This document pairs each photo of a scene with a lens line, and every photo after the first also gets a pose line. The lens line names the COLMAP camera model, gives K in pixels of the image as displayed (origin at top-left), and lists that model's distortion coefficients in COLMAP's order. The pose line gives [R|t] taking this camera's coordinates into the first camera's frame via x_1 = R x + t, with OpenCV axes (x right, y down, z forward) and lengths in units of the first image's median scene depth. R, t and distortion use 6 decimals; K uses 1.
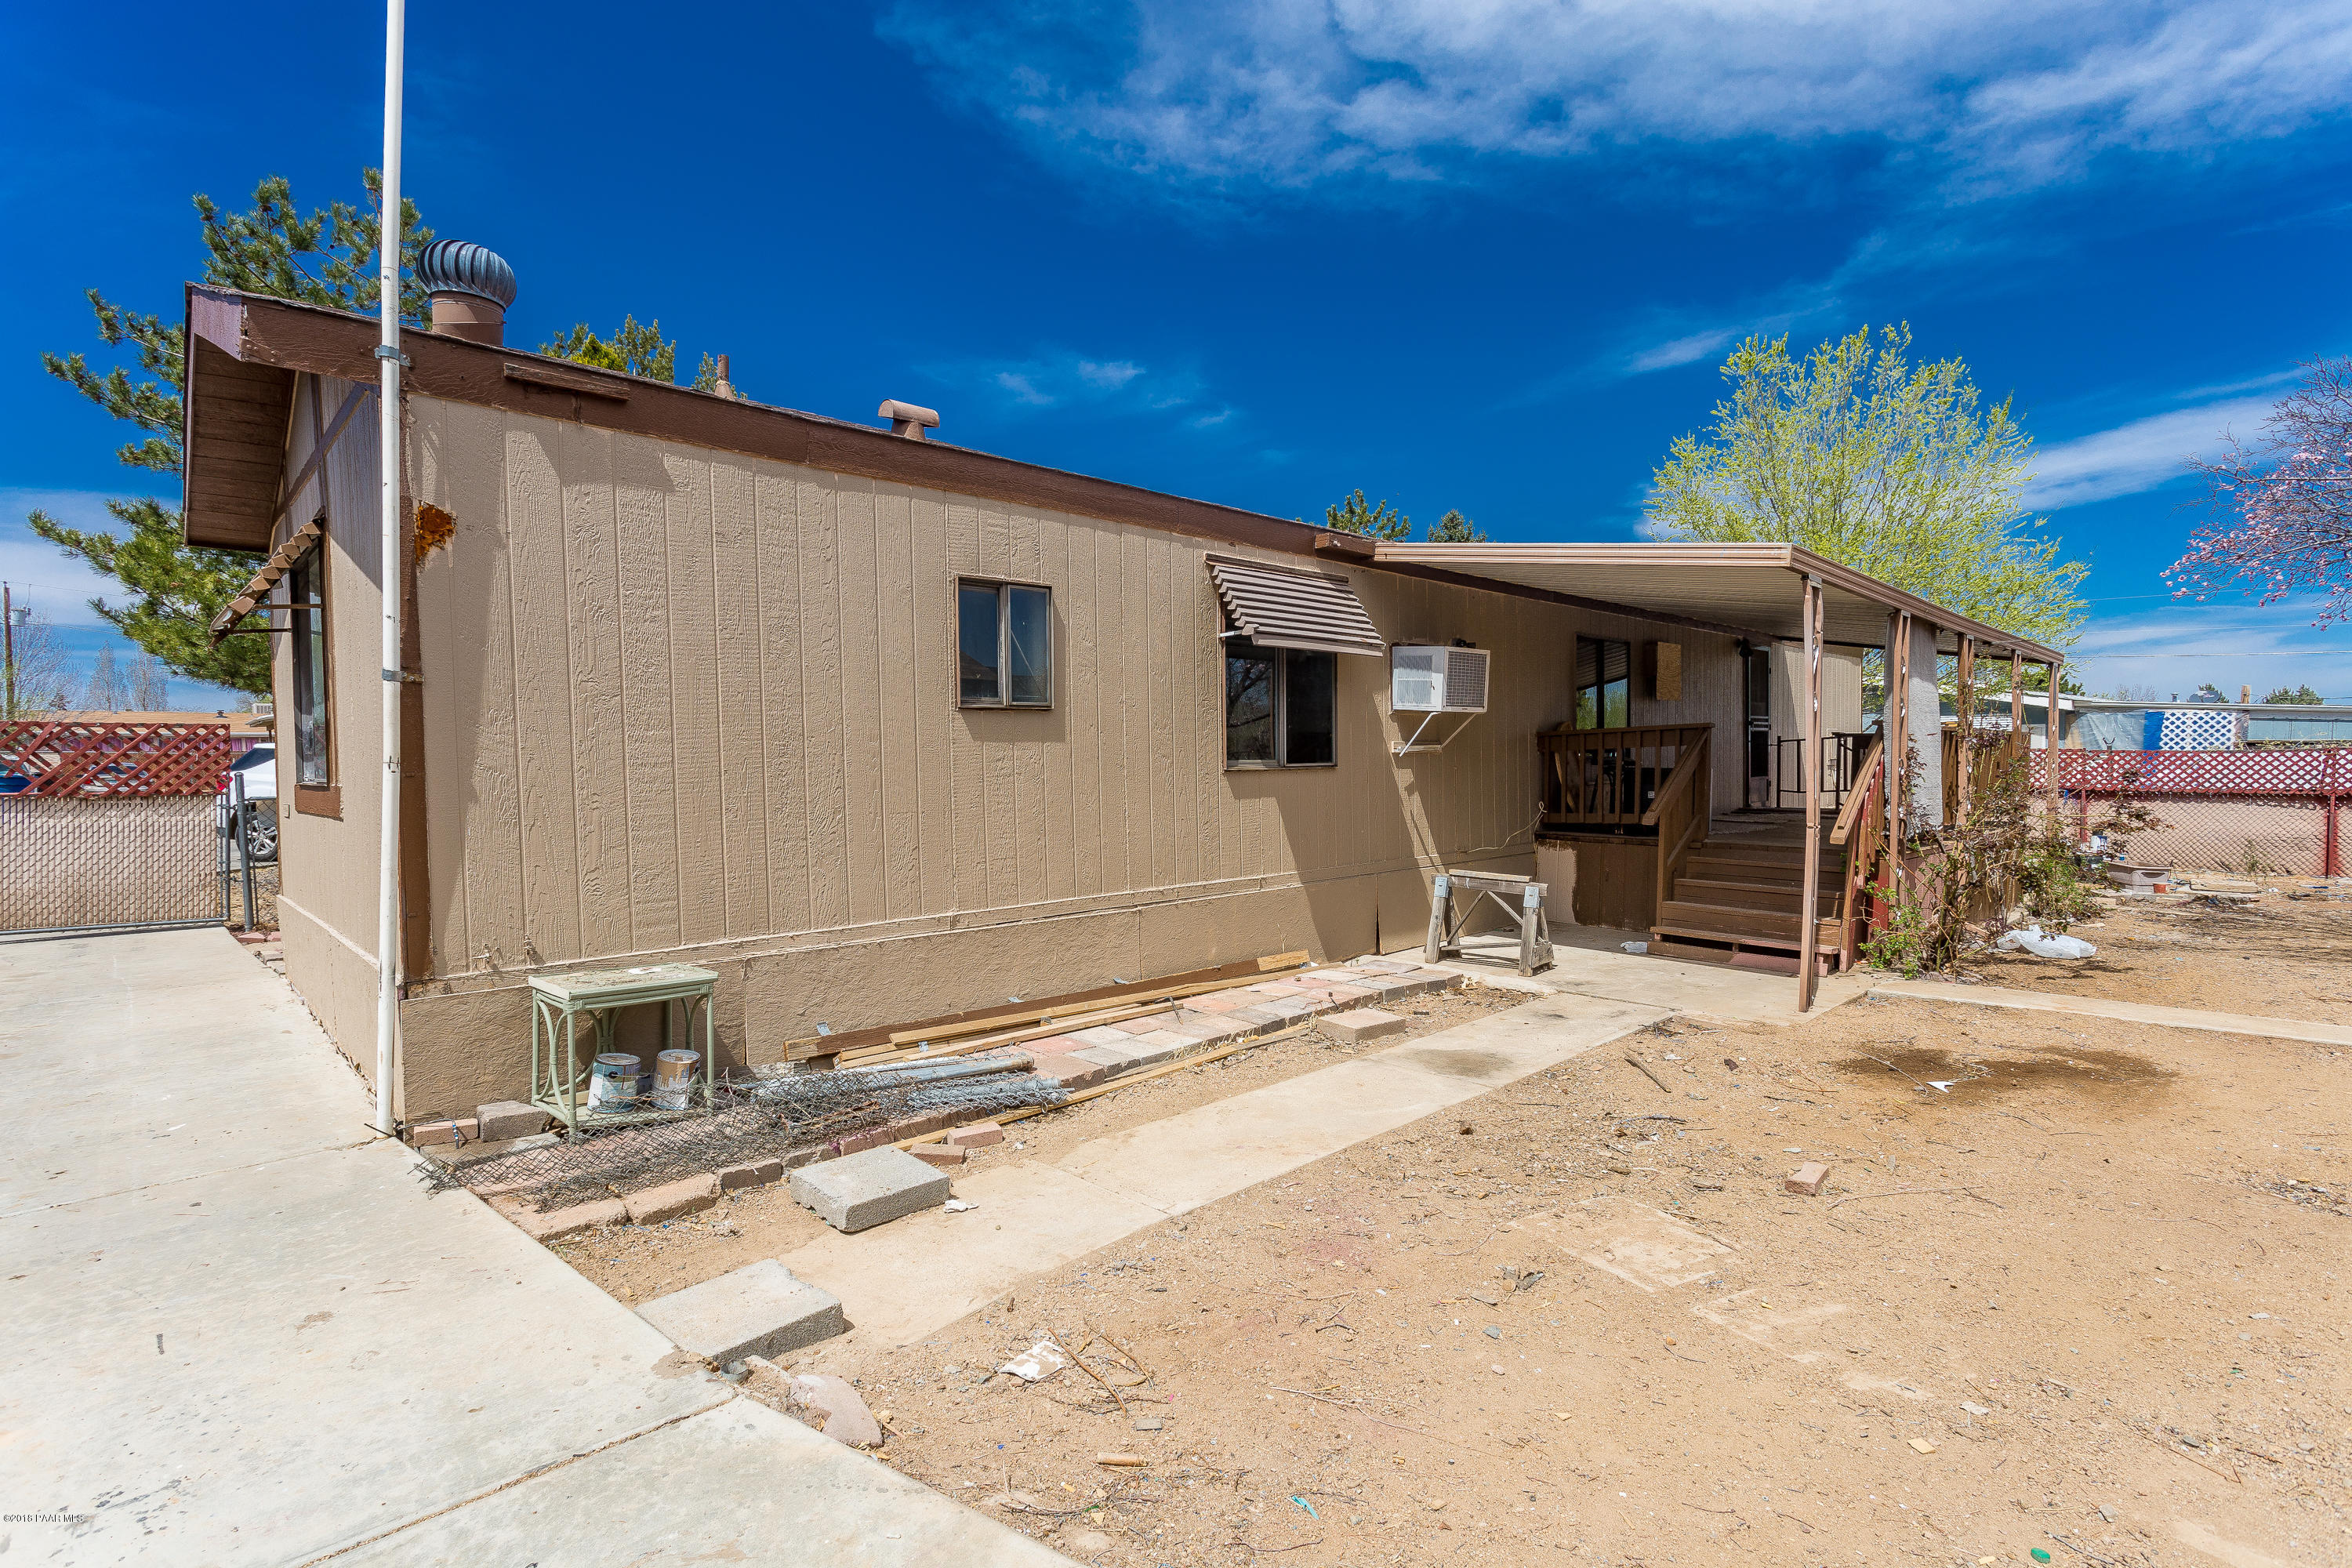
lens RADIAL K [[1134.8, 0, 1176.0], [0, 1134.8, 786.4], [0, 0, 1]] dist [0.023136, -0.002894]
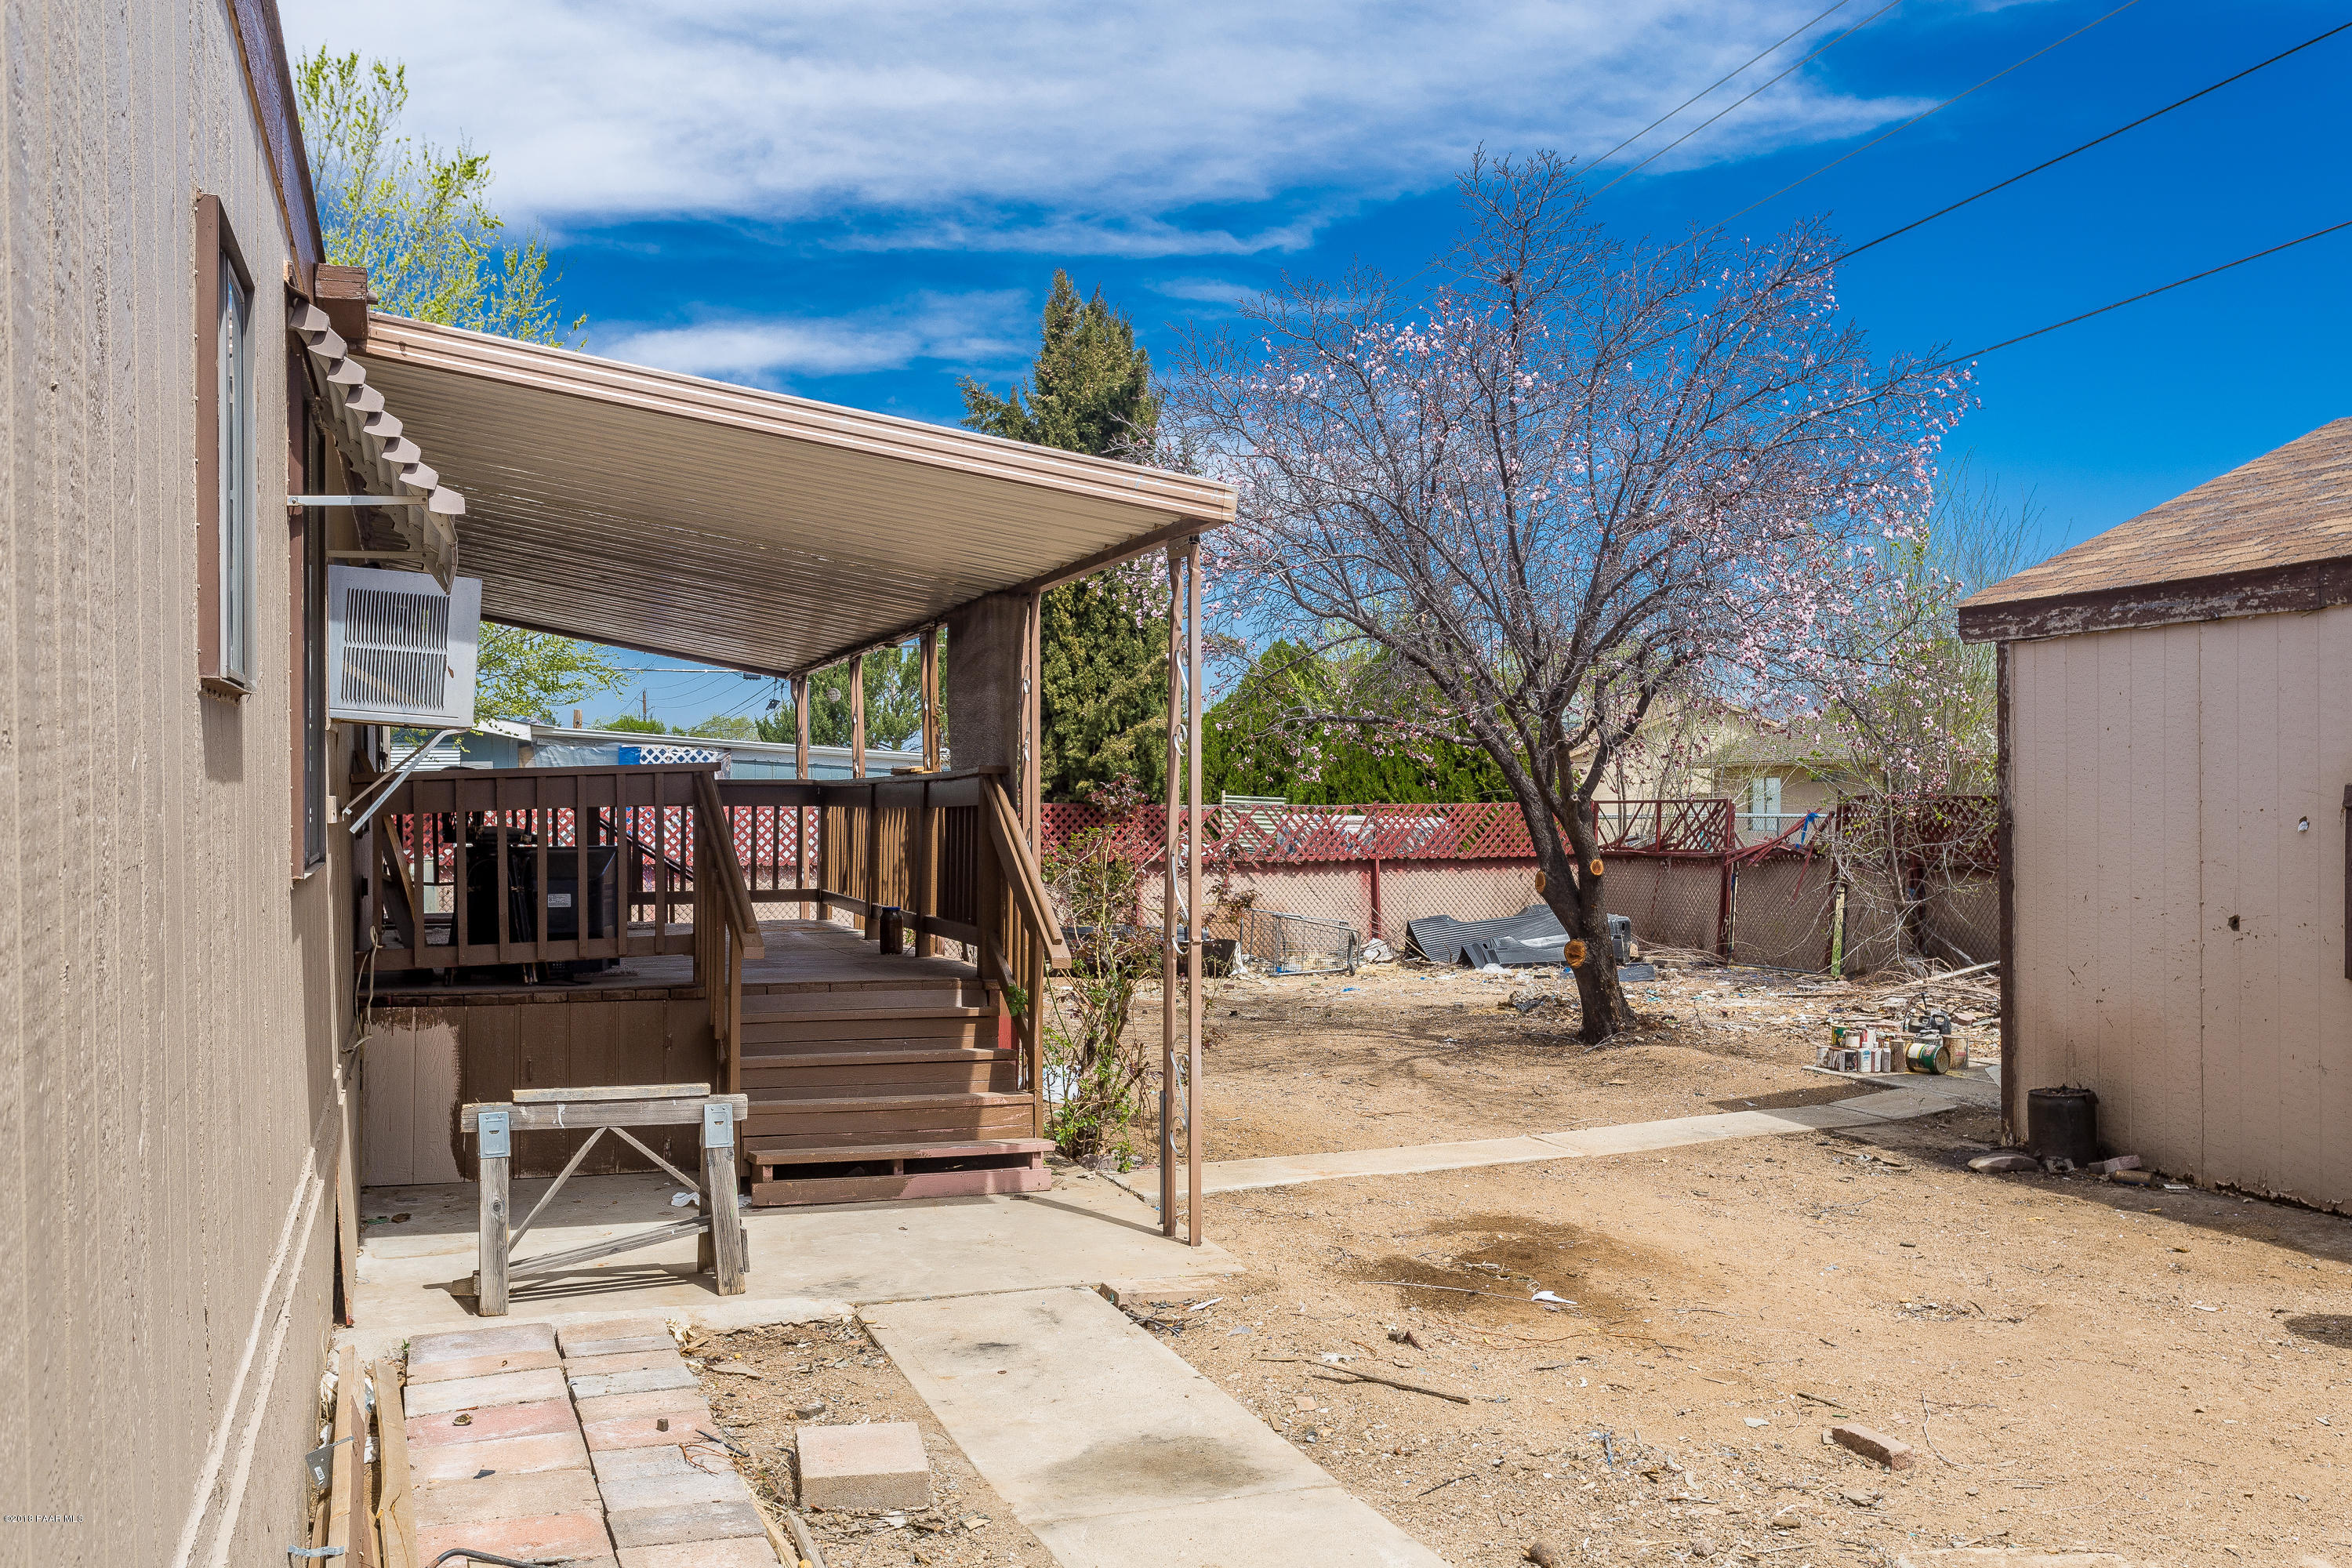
lens RADIAL K [[2131.0, 0, 1185.3], [0, 2131.0, 788.0], [0, 0, 1]] dist [-0.015212, 0.000000]
pose [[0.387903, 0.013814, 0.921597, -0.802260], [0.017012, 0.999610, -0.022144, -0.040895], [-0.921543, 0.024268, 0.387517, 0.841601]]
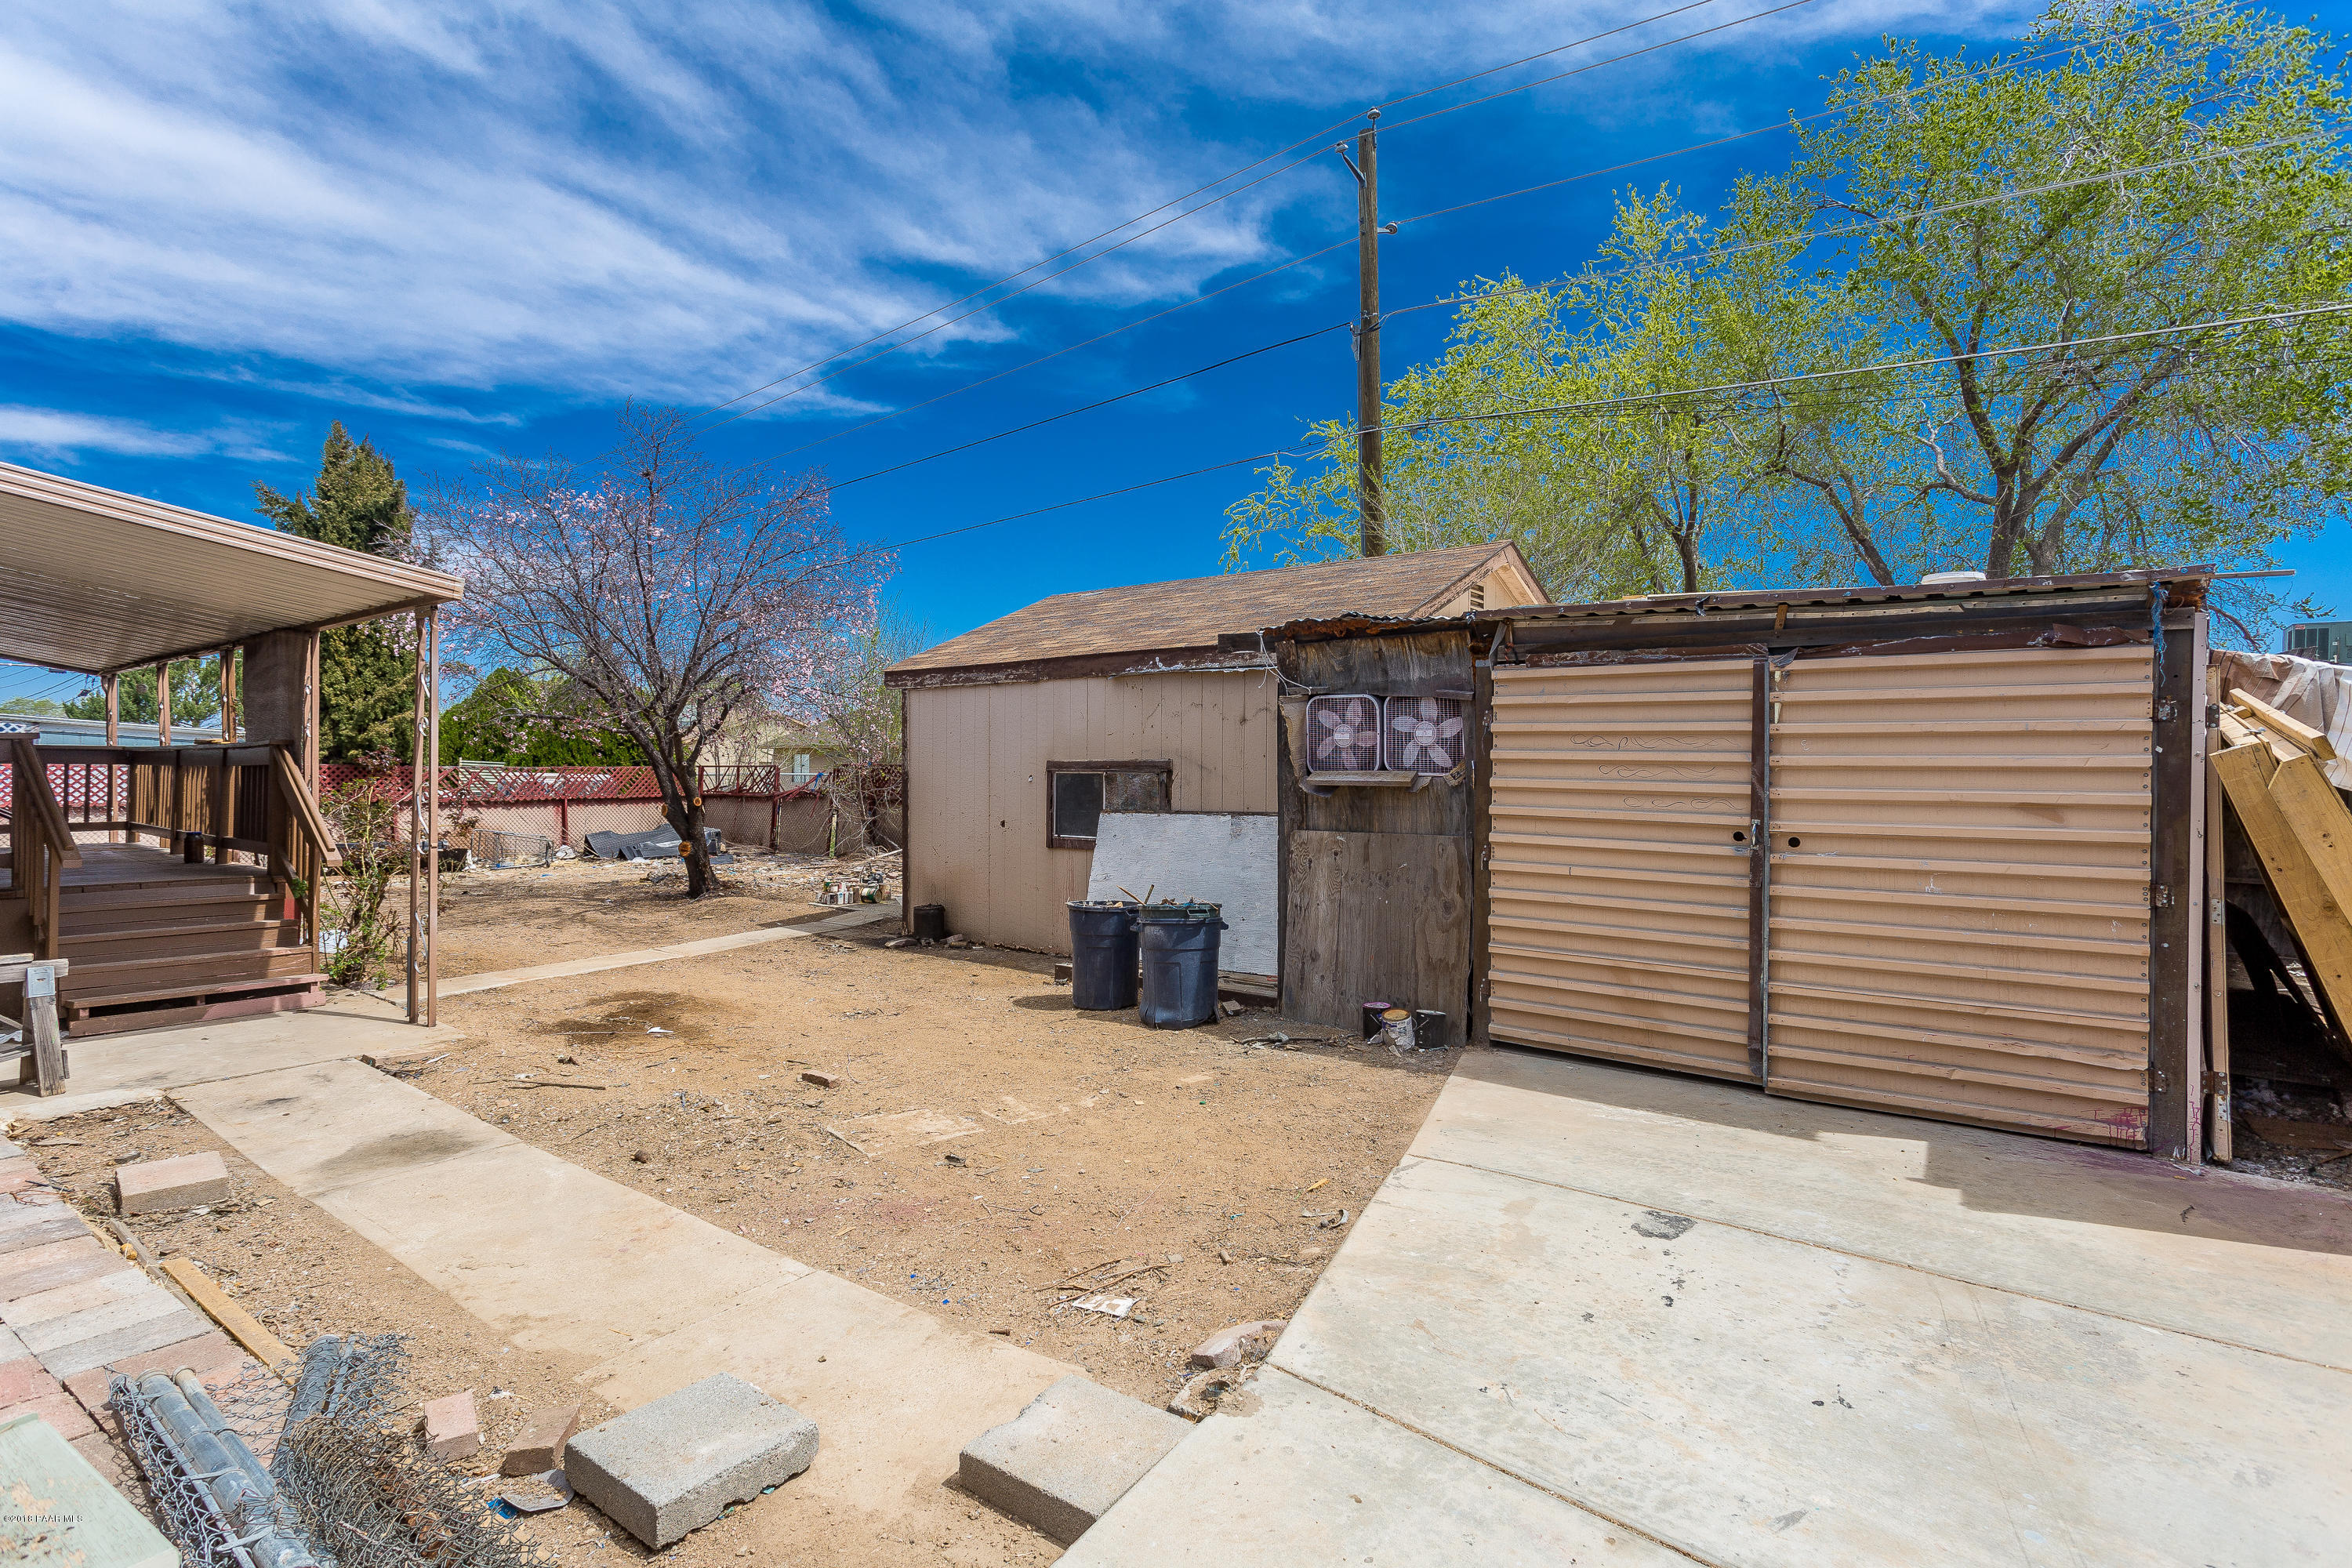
lens RADIAL K [[1134.8, 0, 1147.2], [0, 1134.8, 771.9], [0, 0, 1]] dist [0.023136, -0.002894]
pose [[-0.158615, 0.004739, 0.987329, -0.912936], [0.015459, 0.999878, -0.002316, -0.037868], [-0.987219, 0.014896, -0.158669, 0.787095]]
